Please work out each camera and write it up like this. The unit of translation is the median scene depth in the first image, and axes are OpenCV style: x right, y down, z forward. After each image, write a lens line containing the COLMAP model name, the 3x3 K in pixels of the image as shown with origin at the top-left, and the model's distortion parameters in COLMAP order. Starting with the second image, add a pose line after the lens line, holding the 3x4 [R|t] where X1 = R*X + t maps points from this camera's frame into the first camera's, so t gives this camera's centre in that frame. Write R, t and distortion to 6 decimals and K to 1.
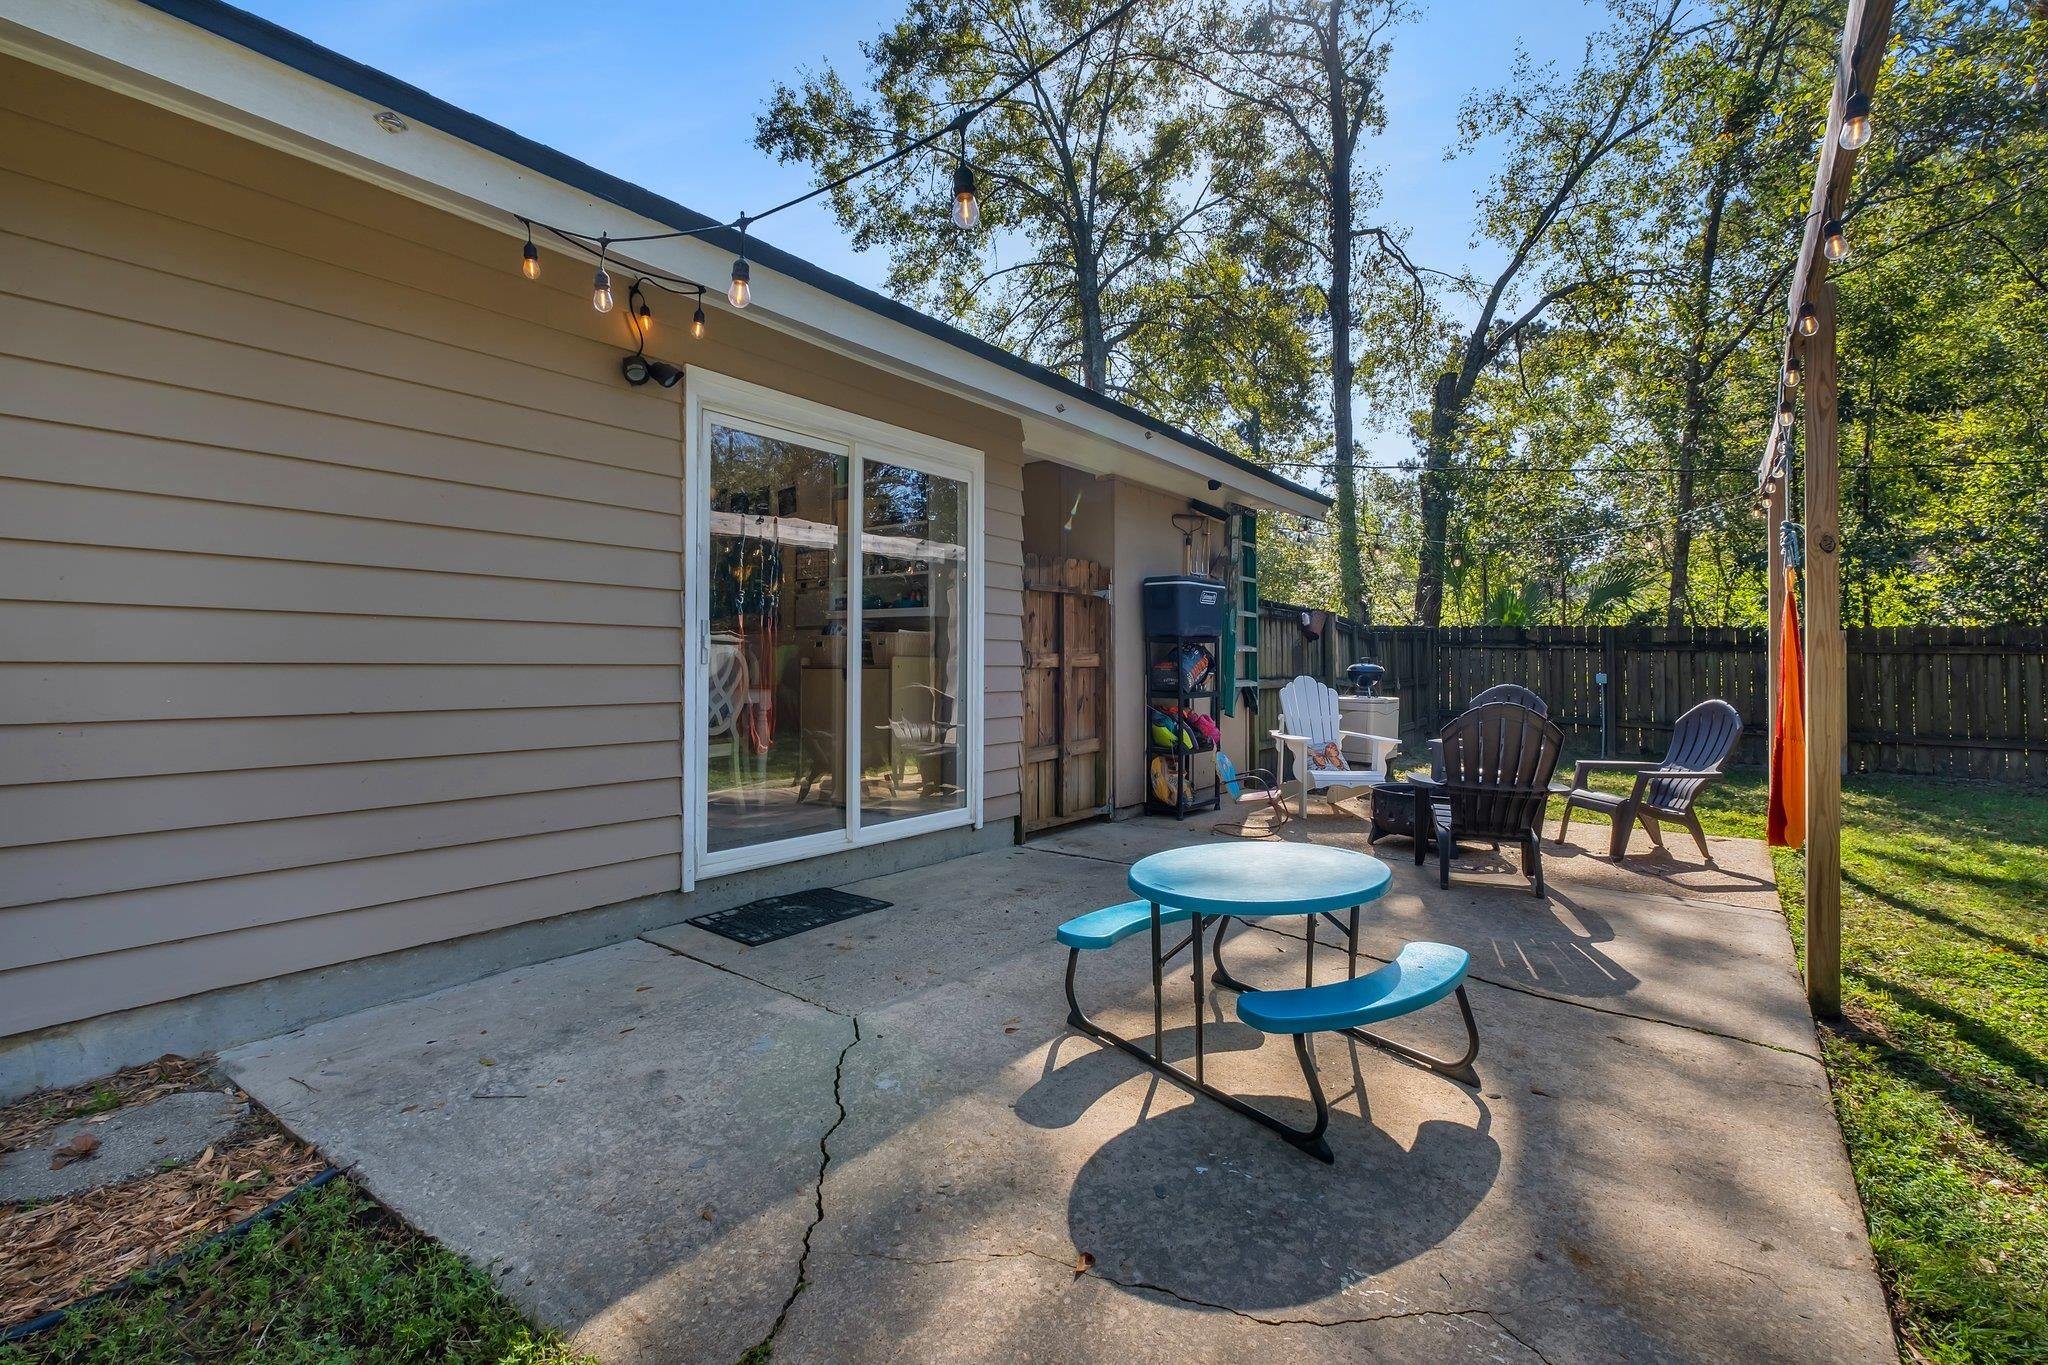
lens RADIAL K [[904.7, 0, 1025.9], [0, 904.7, 671.5], [0, 0, 1]] dist [-0.004136, -0.000697]
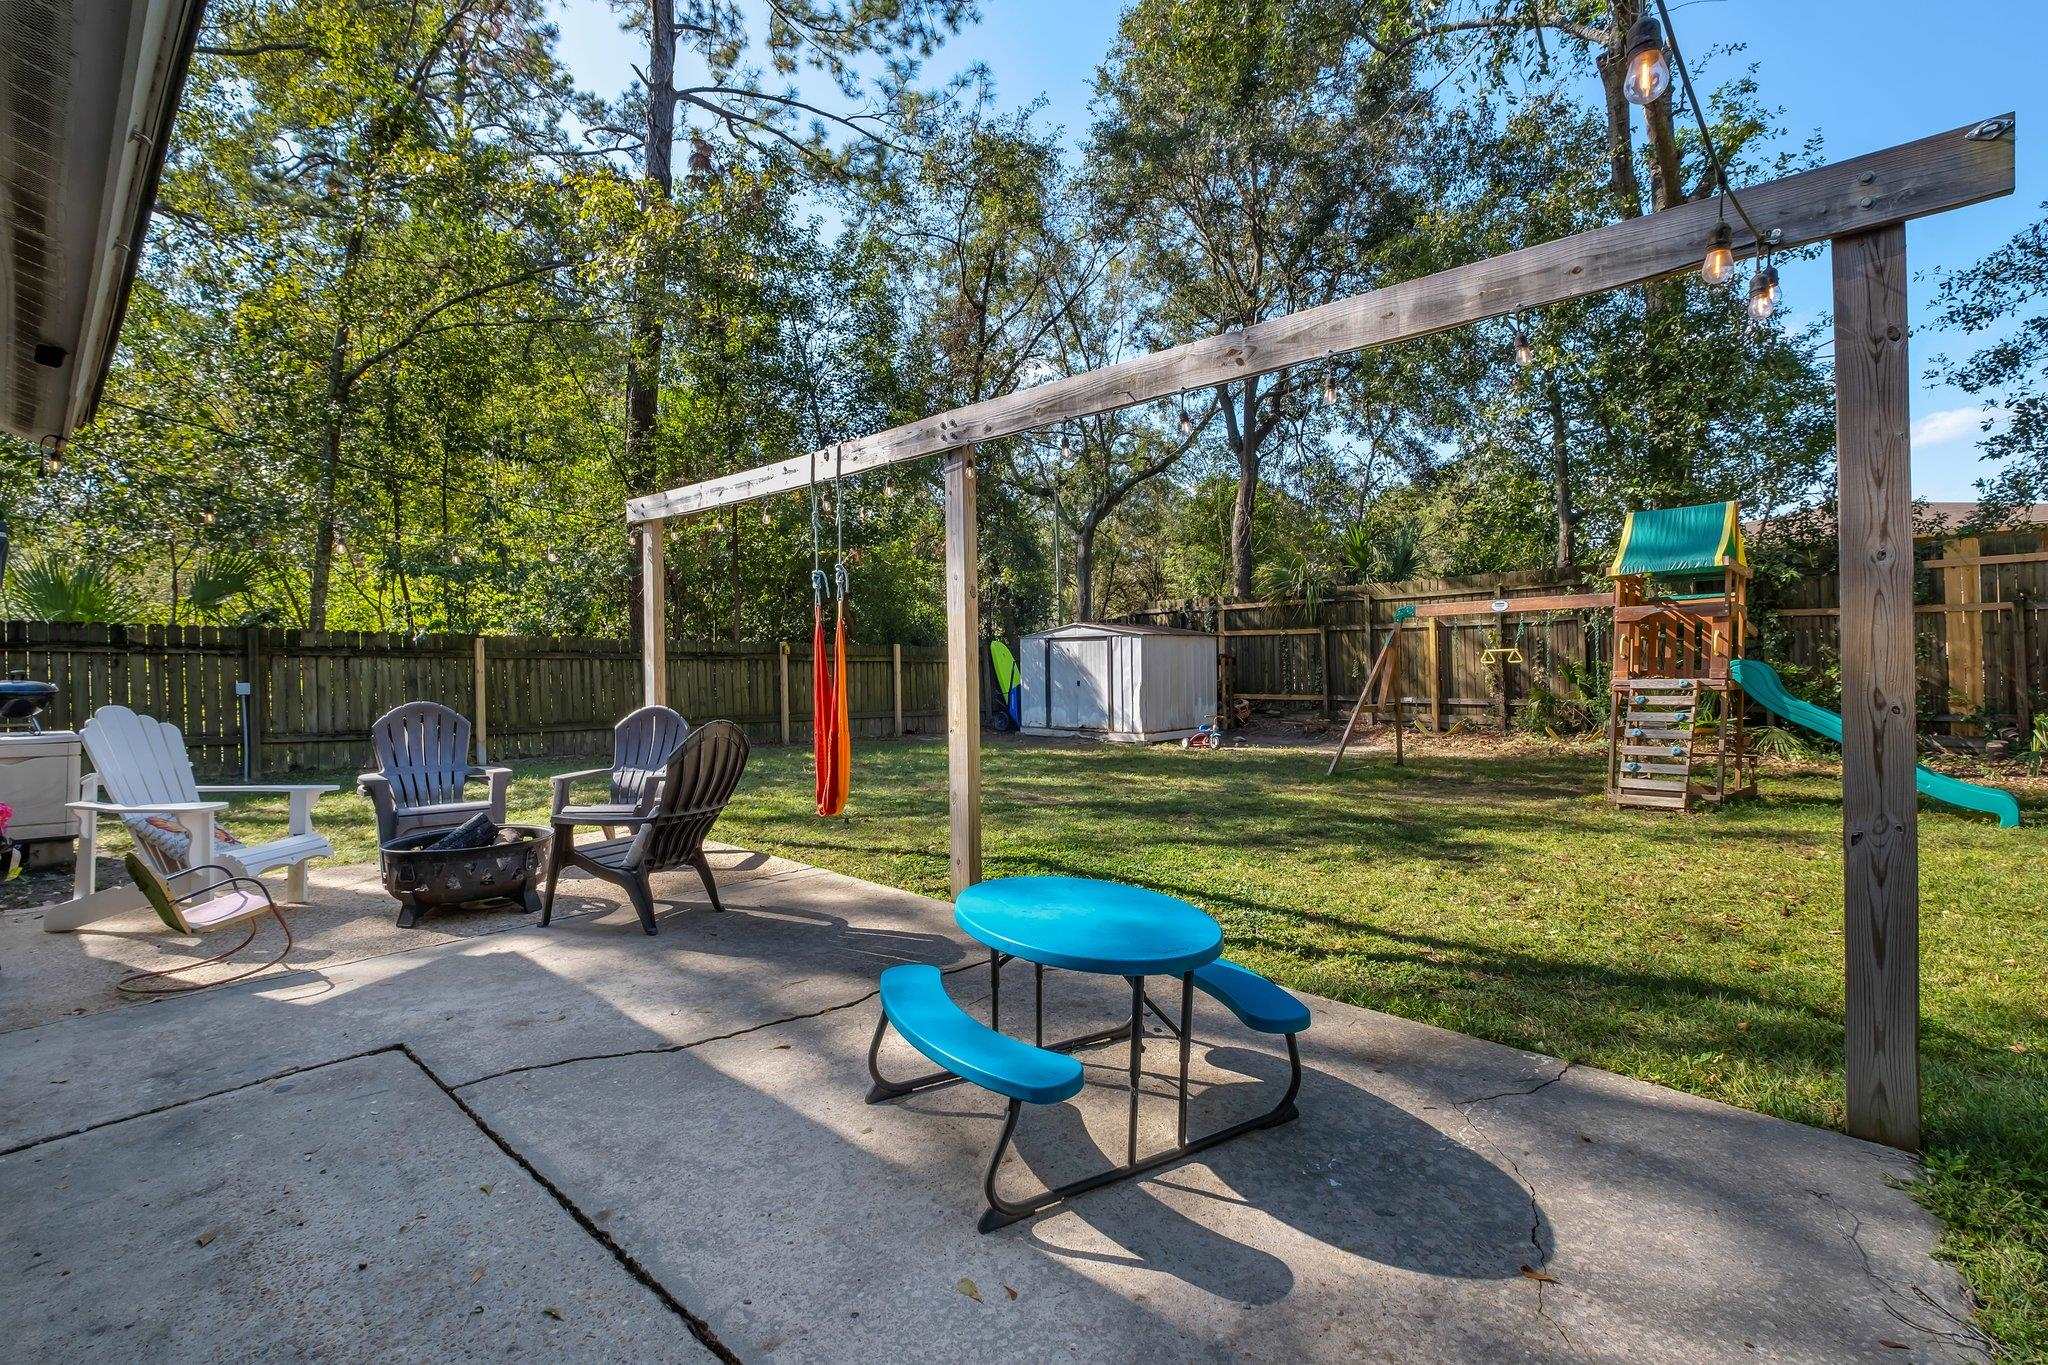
lens RADIAL K [[904.7, 0, 1021.0], [0, 904.7, 668.0], [0, 0, 1]] dist [-0.004136, -0.000697]
pose [[0.082374, -0.016170, 0.996470, -0.110121], [0.019892, 0.999696, 0.014578, -0.007550], [-0.996403, 0.018621, 0.082671, 0.162753]]
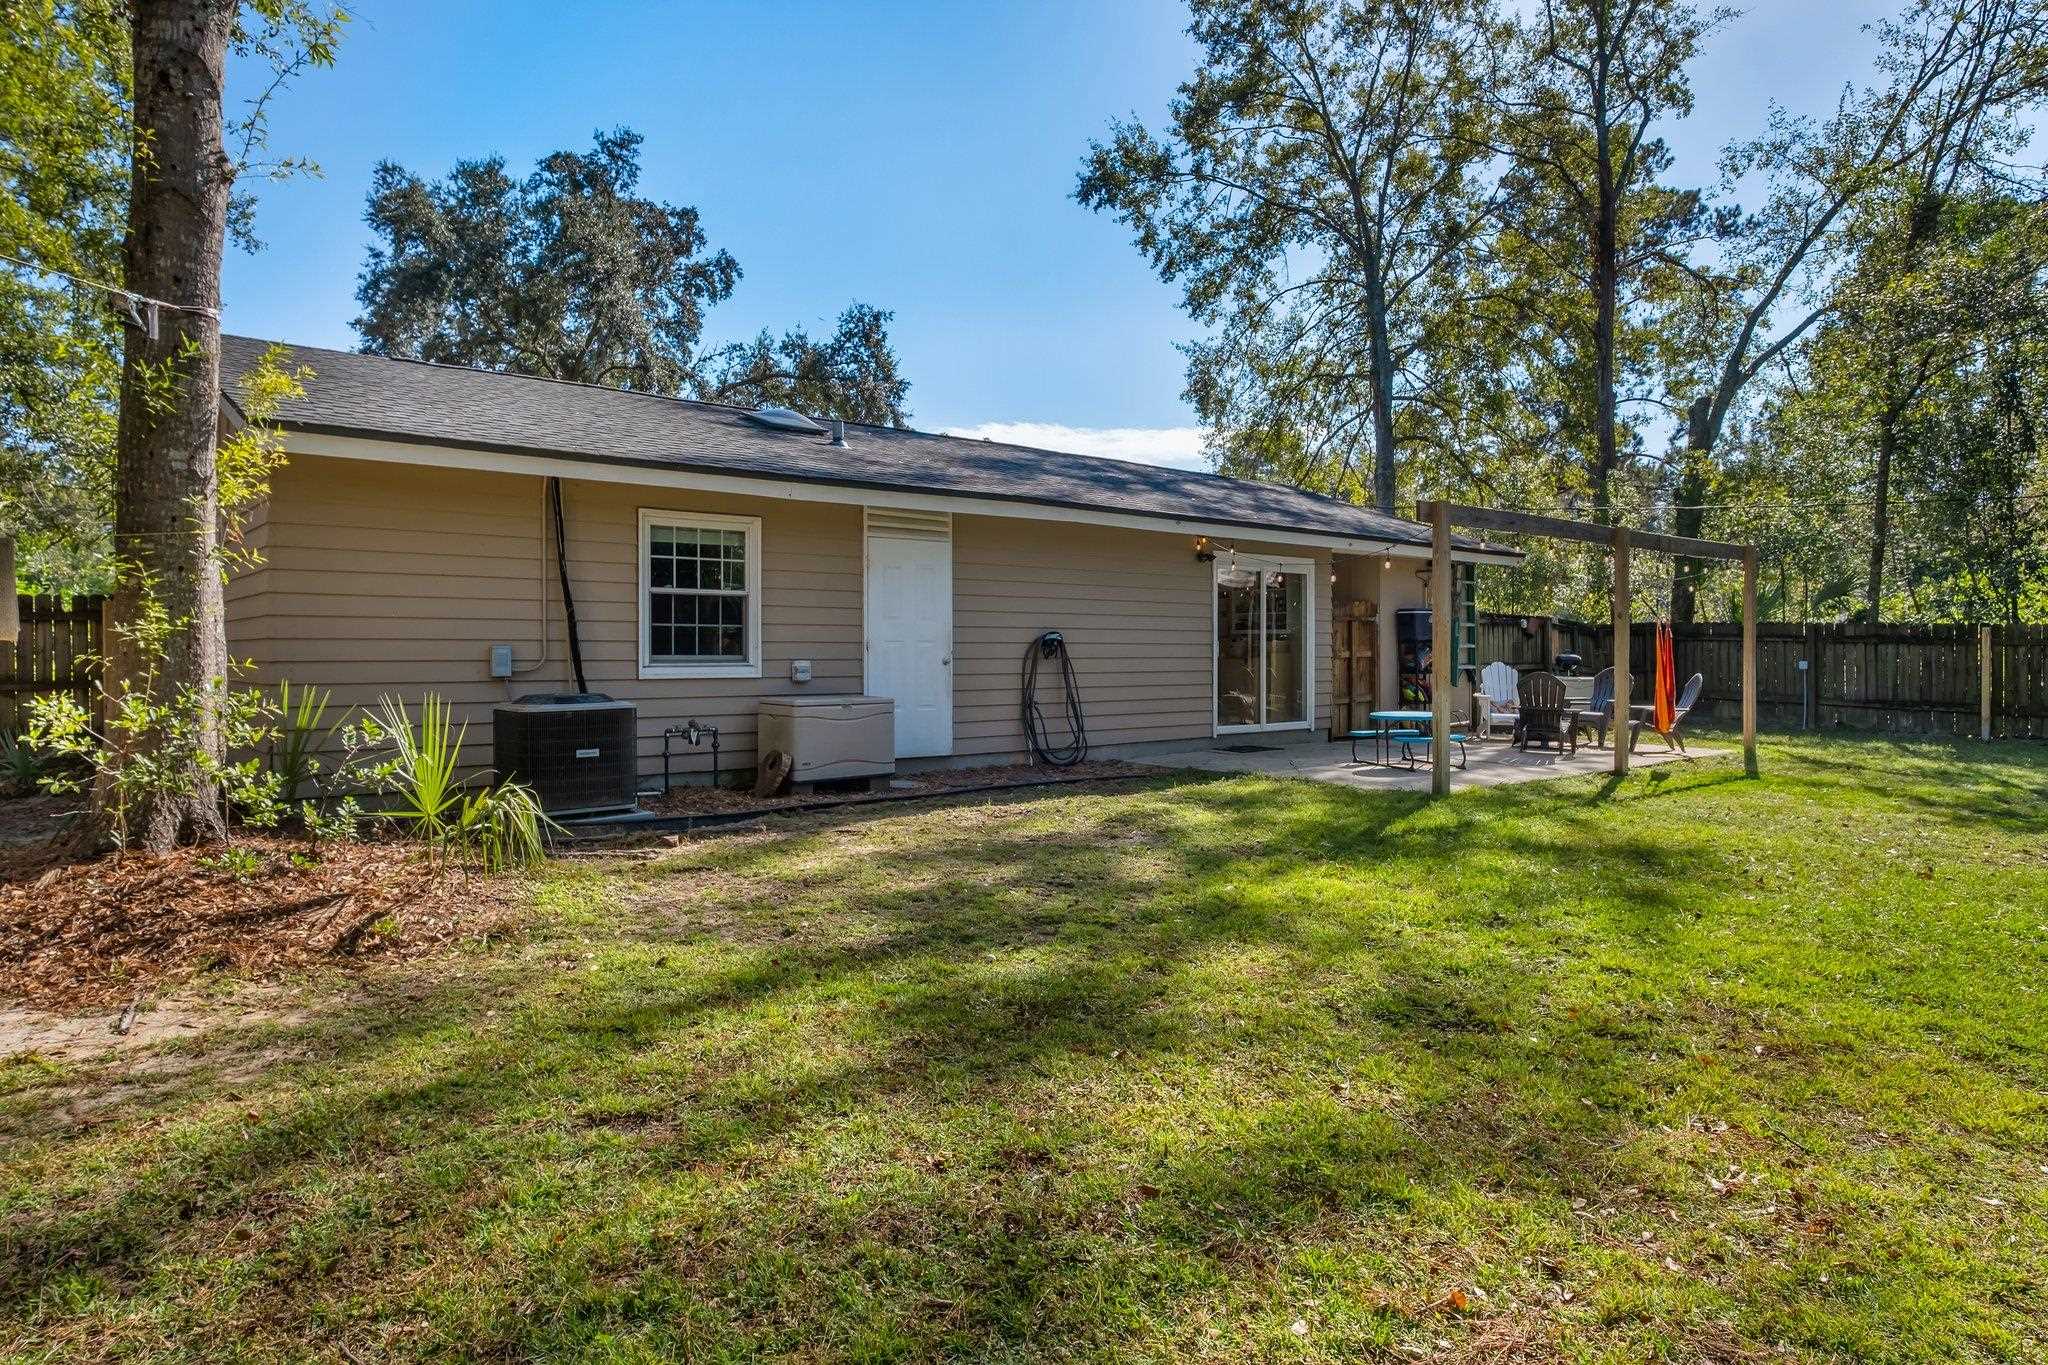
lens RADIAL K [[1179.6, 0, 1025.7], [0, 1179.6, 665.3], [0, 0, 1]] dist [-0.004195, 0.000320]
pose [[0.973460, -0.000158, -0.228856, -0.024267], [0.001181, 0.999990, 0.004333, 0.000201], [0.228853, -0.004488, 0.973451, -0.638541]]
